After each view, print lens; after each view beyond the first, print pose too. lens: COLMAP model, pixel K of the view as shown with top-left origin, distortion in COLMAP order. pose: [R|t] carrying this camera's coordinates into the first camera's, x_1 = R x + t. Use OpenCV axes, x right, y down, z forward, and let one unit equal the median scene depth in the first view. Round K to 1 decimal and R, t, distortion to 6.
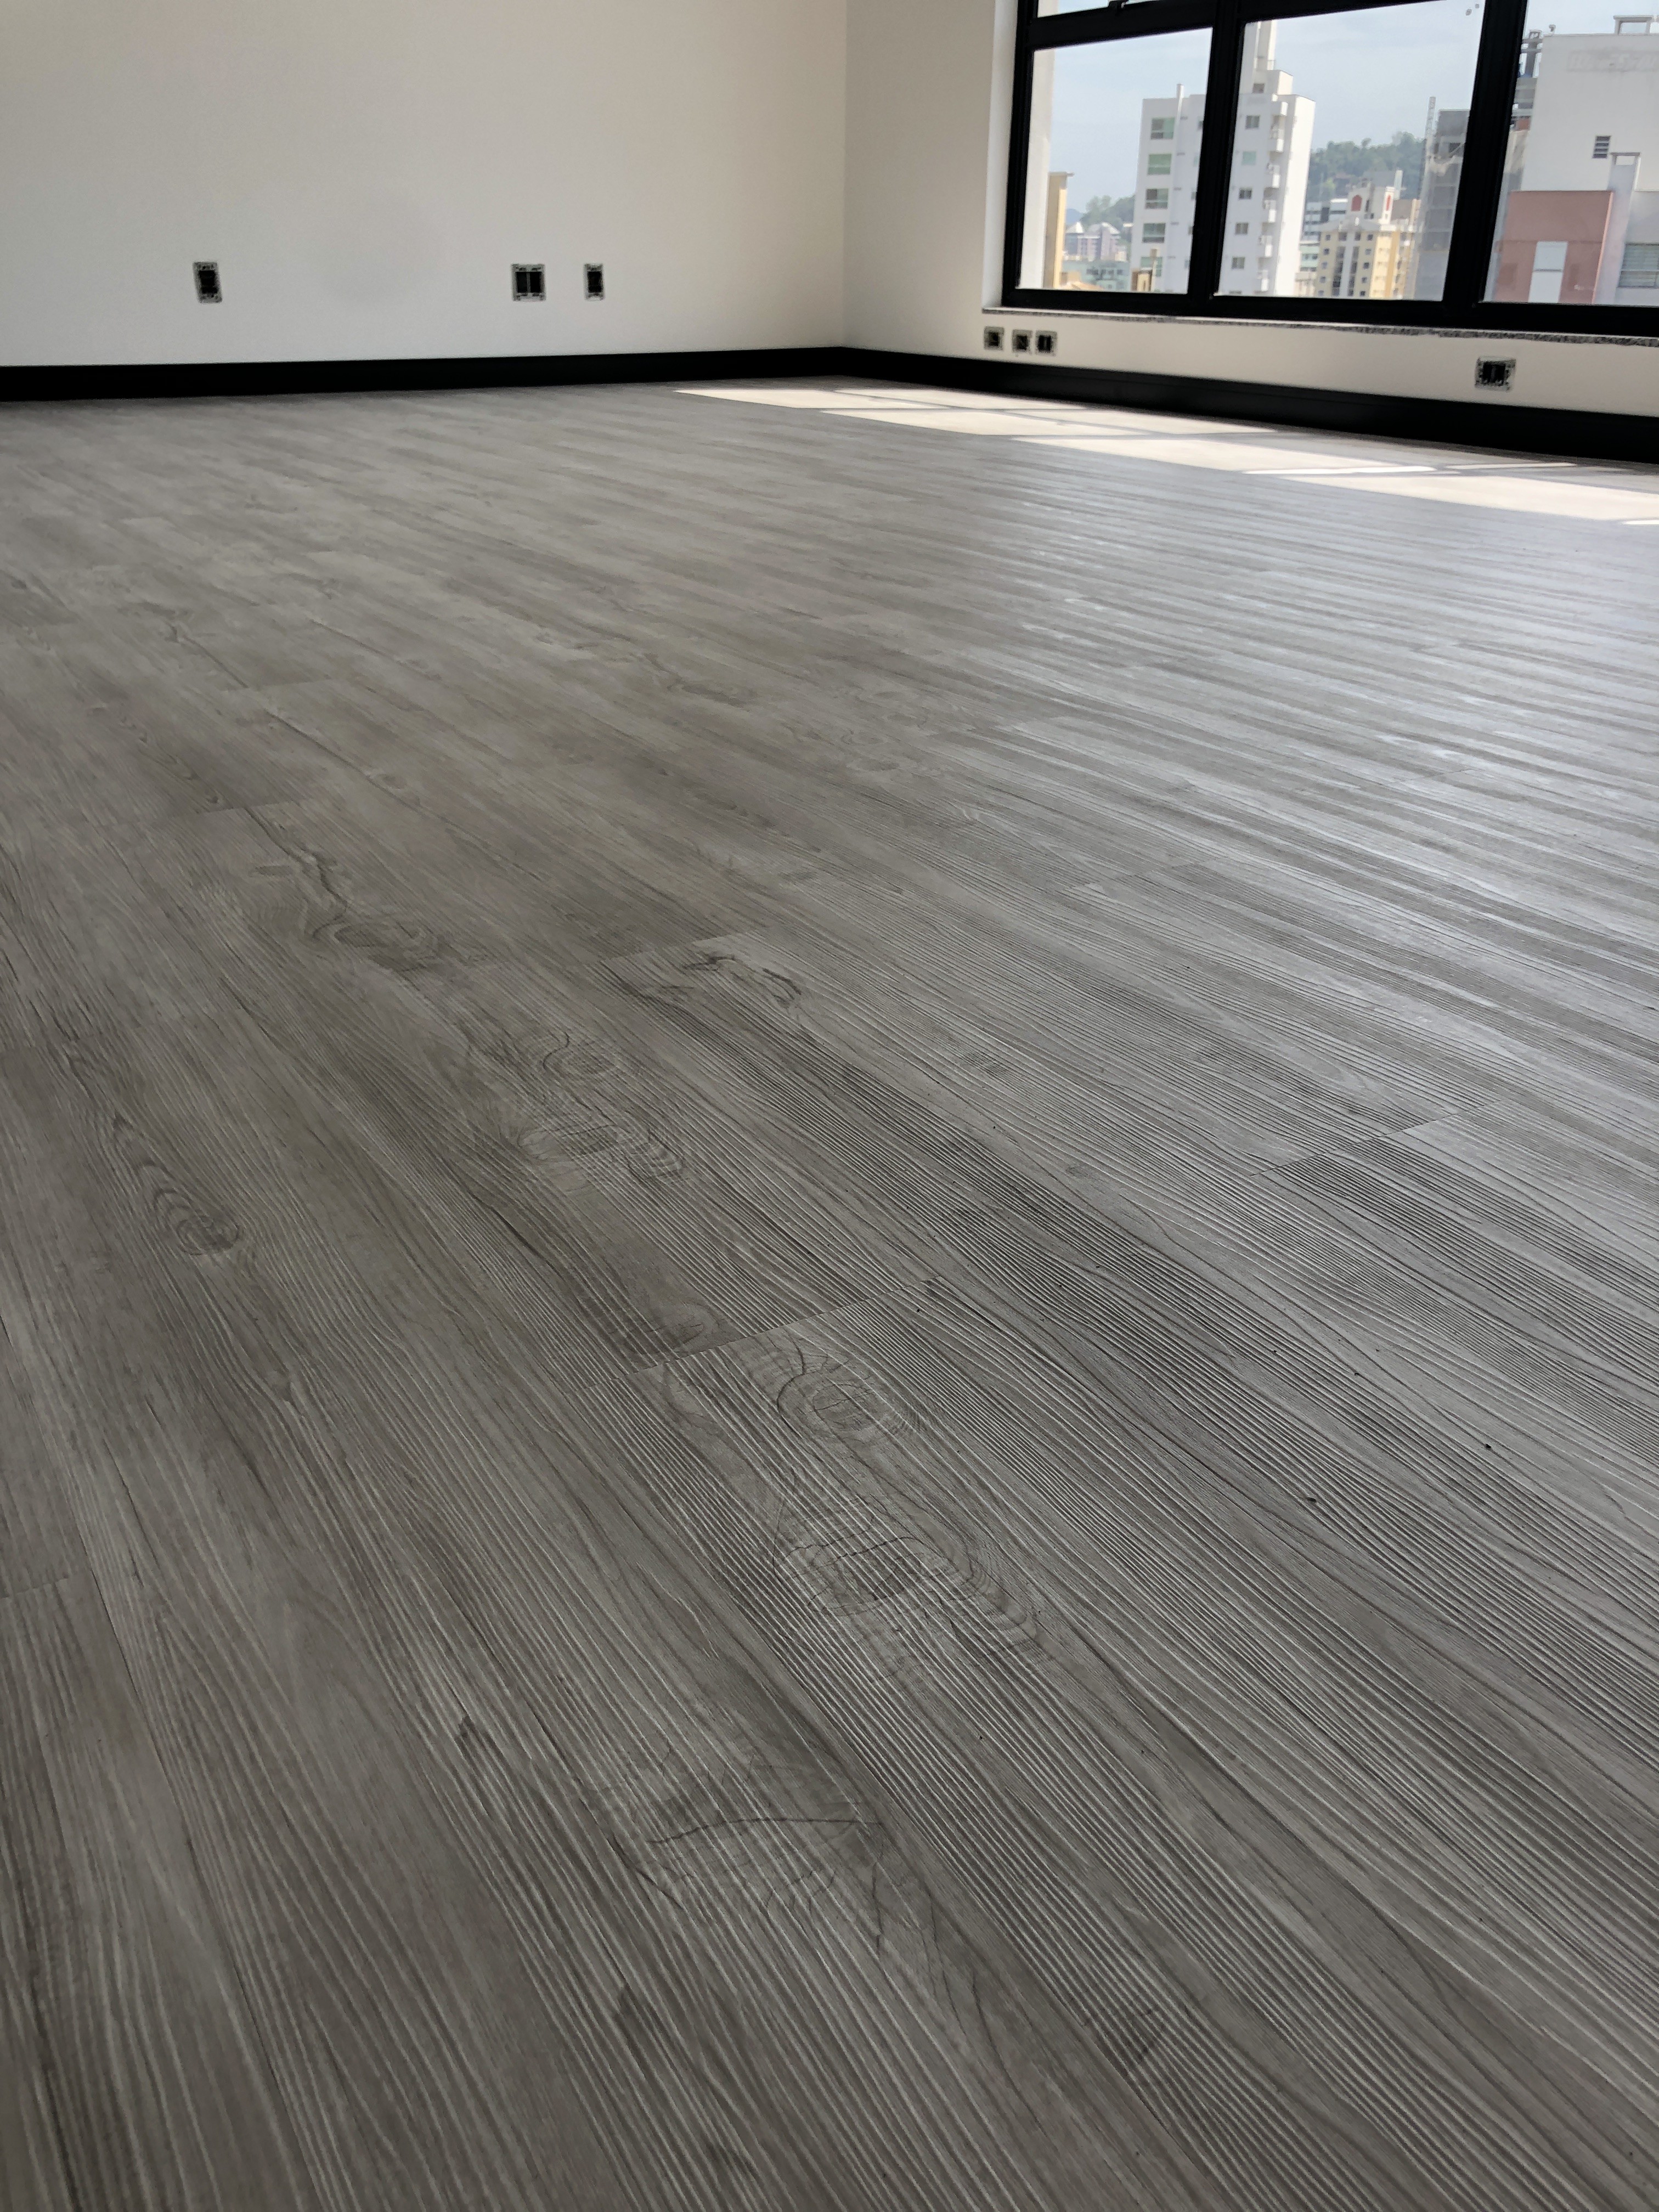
lens RADIAL K [[1806.6, 0, 802.1], [0, 1806.6, 1124.5], [0, 0, 1]] dist [0.039577, -0.042620]
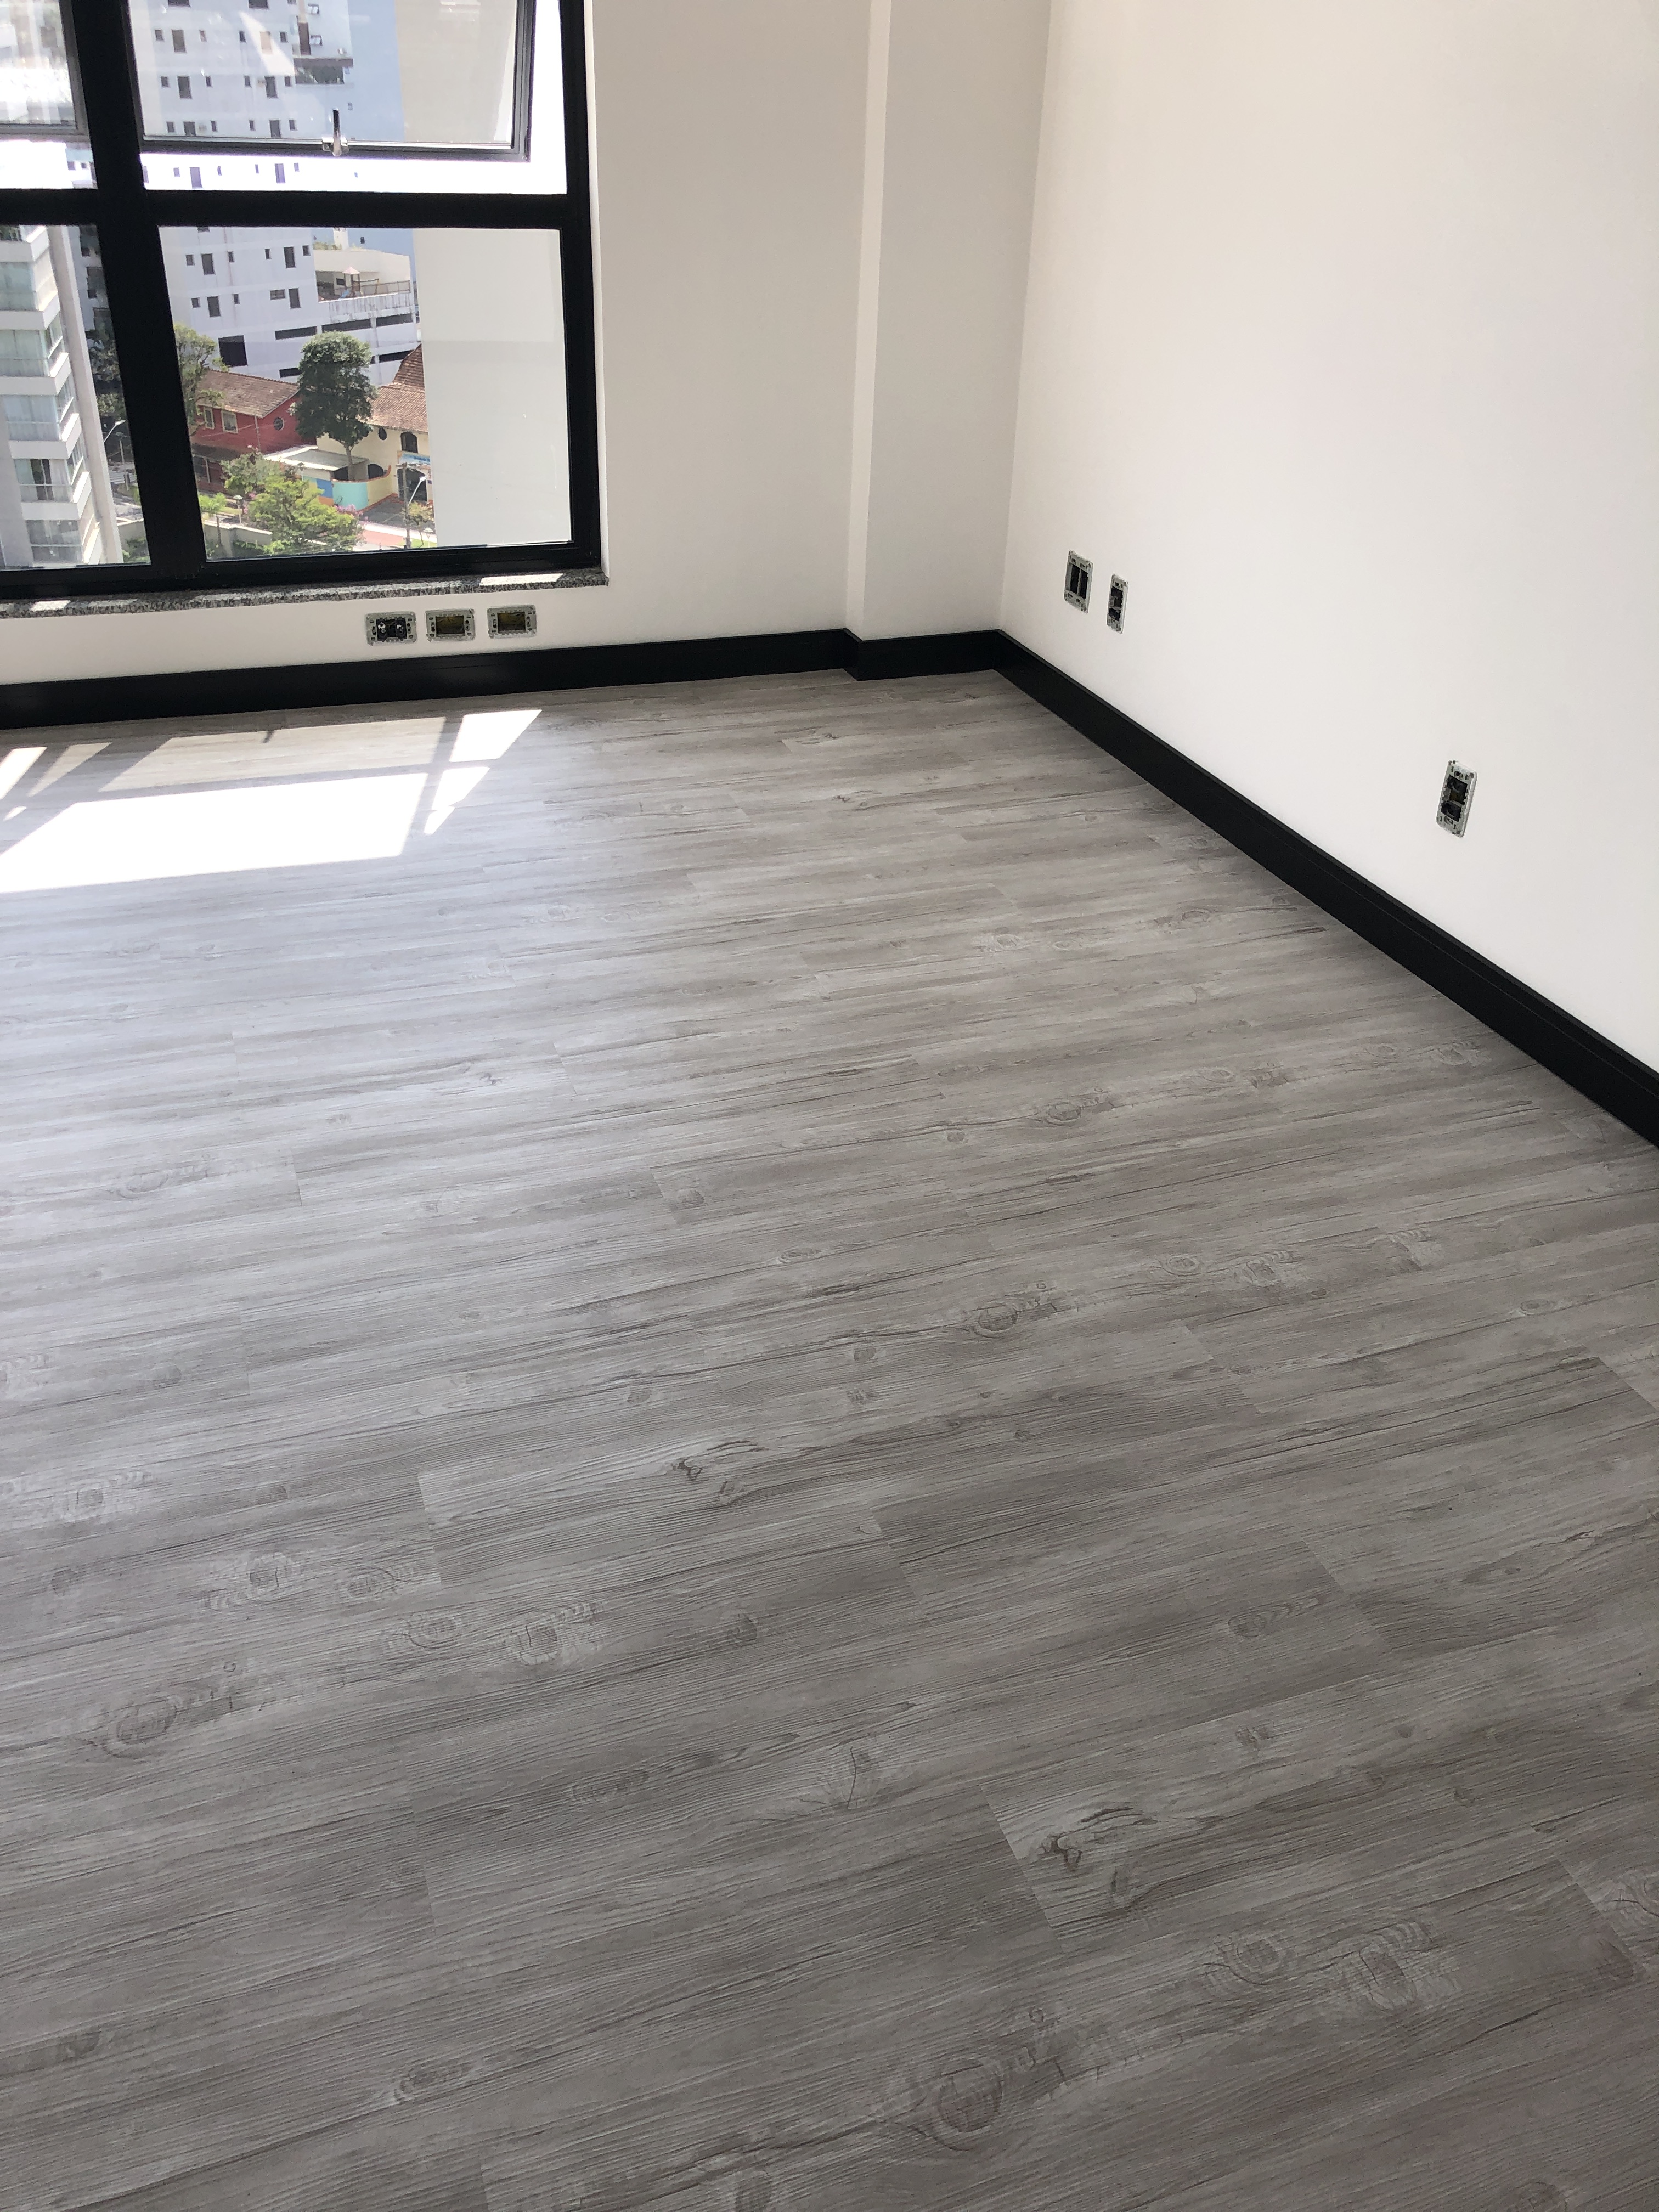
lens RADIAL K [[1806.6, 0, 812.1], [0, 1806.6, 1117.8], [0, 0, 1]] dist [0.039577, -0.042620]
pose [[0.196197, -0.502888, 0.841790, -0.829088], [0.398013, 0.825417, 0.400341, -1.009578], [-0.896155, 0.256497, 0.362100, 0.485464]]
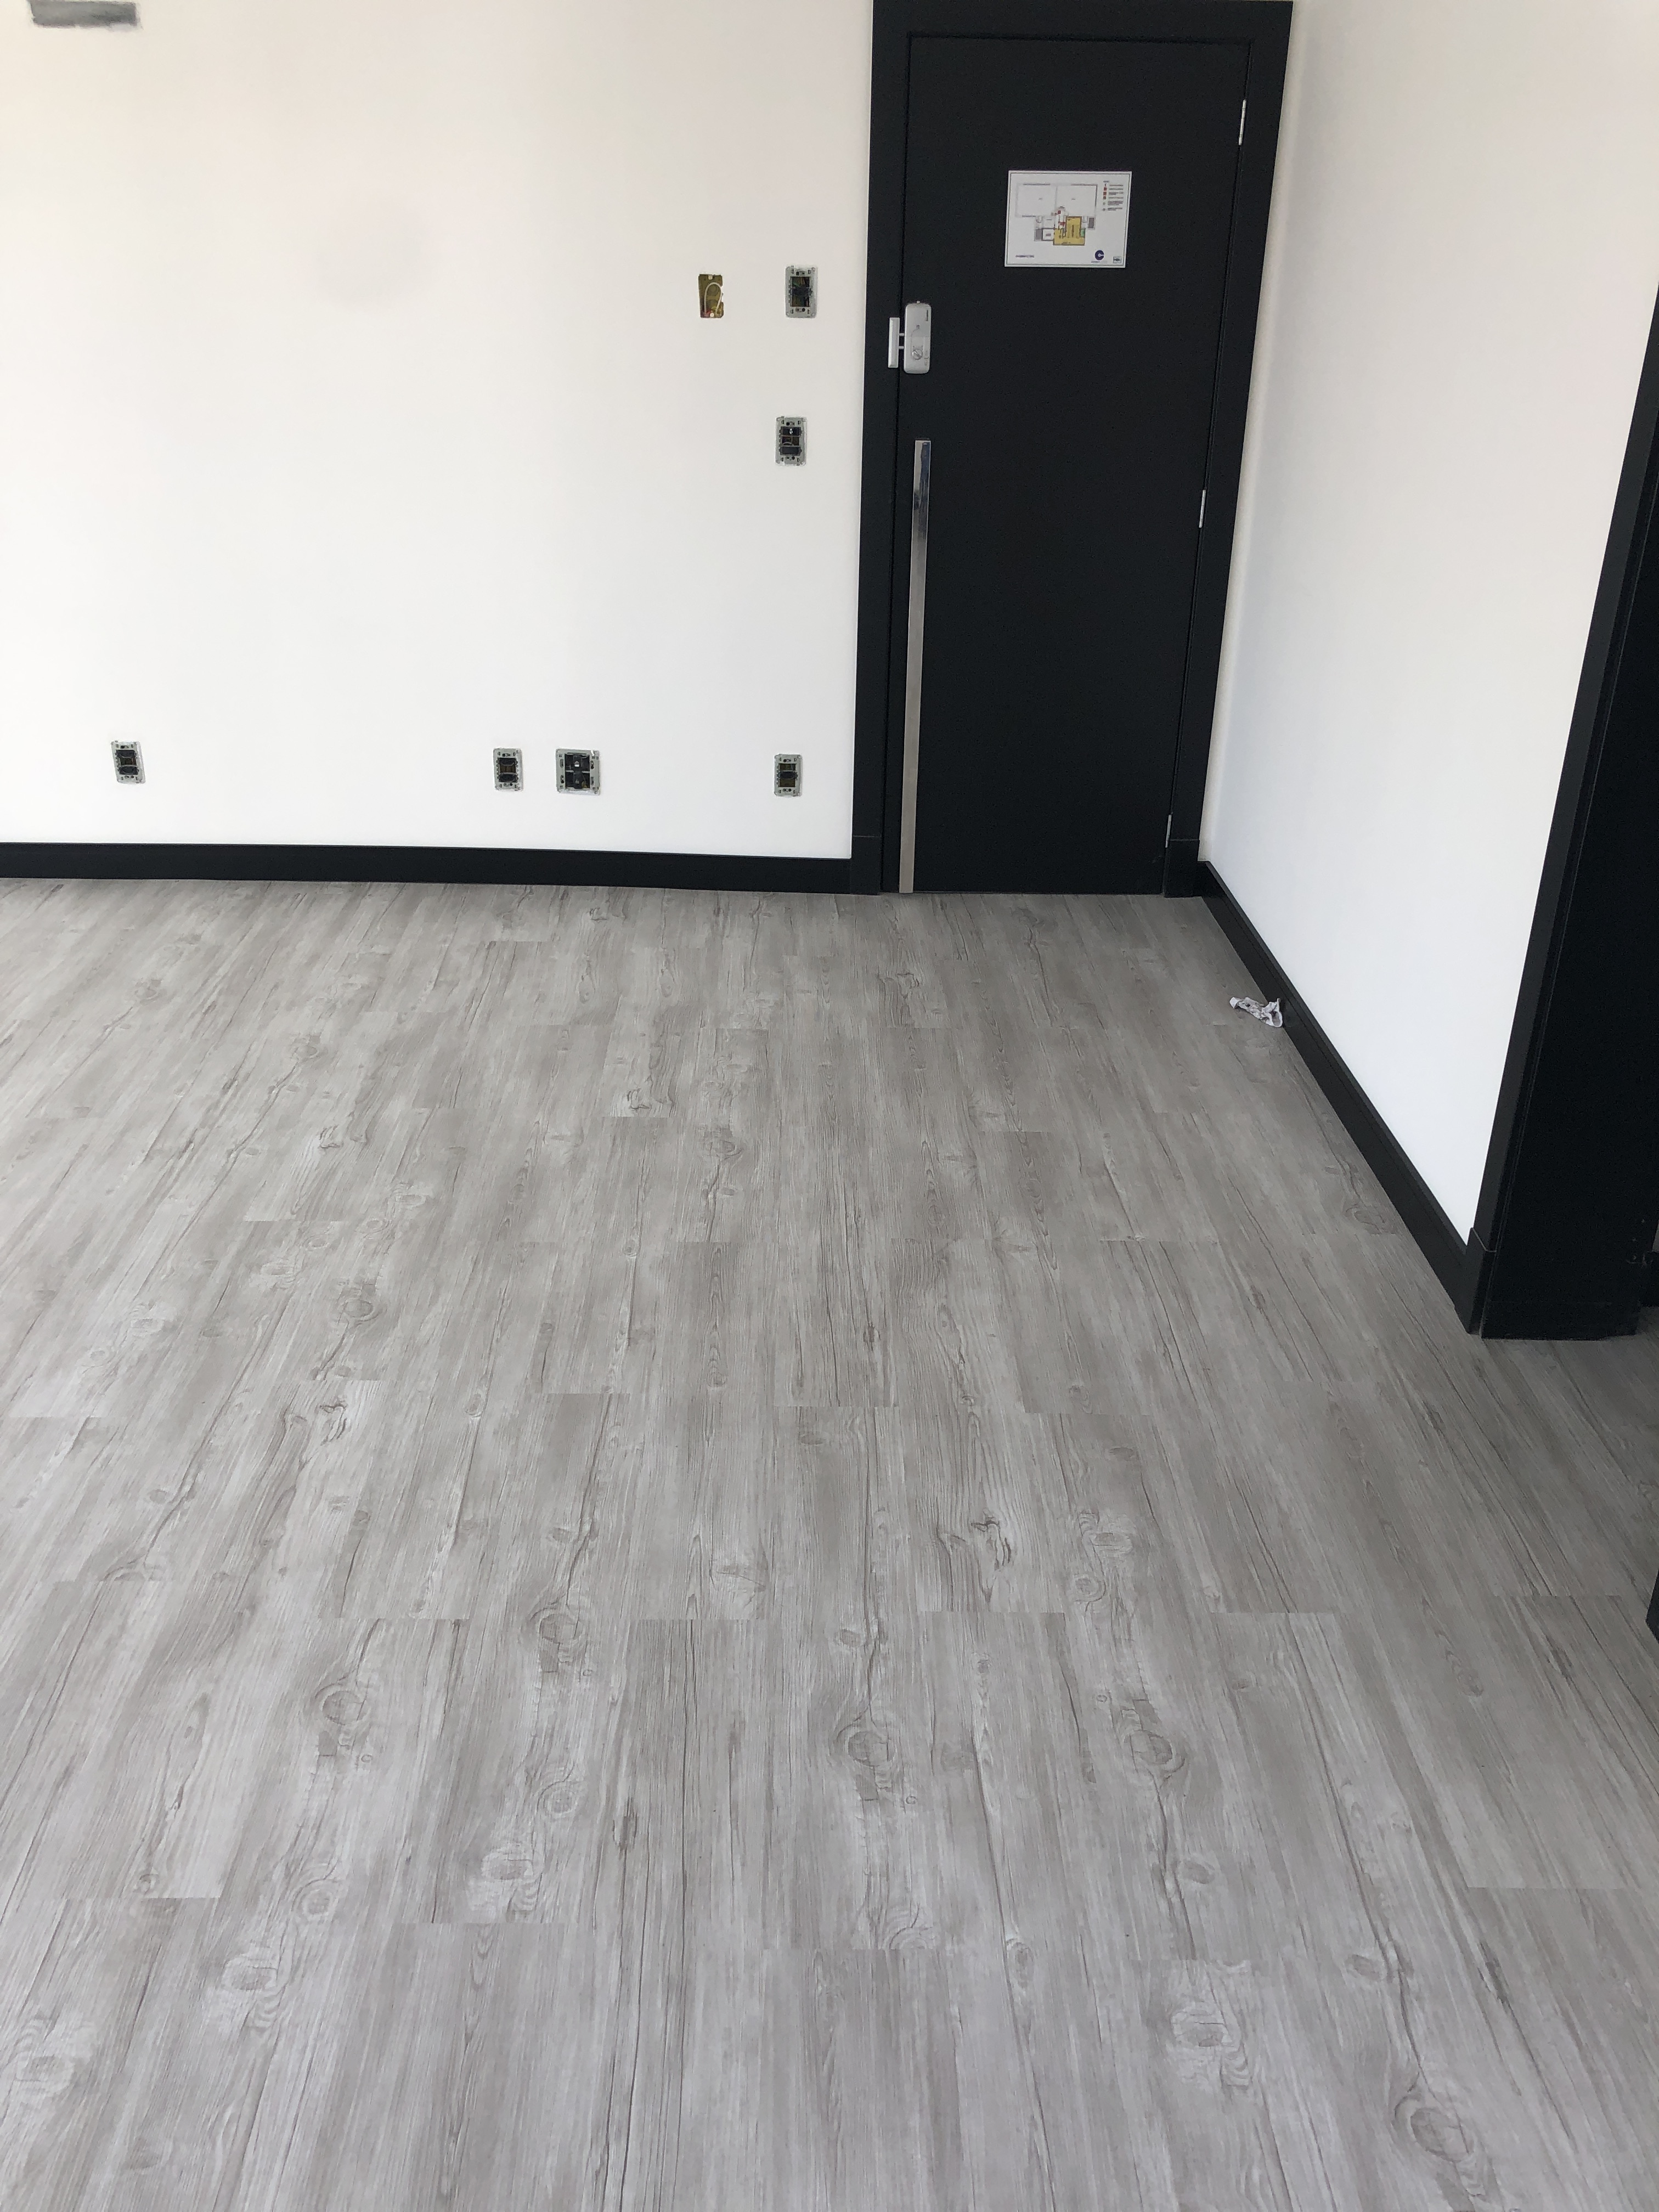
lens RADIAL K [[1806.6, 0, 826.5], [0, 1806.6, 1087.4], [0, 0, 1]] dist [0.039577, -0.042620]
pose [[-0.869112, -0.229820, 0.437981, -1.457174], [0.192359, 0.658738, 0.727367, -1.998322], [-0.455678, 0.716413, -0.528308, 2.156312]]
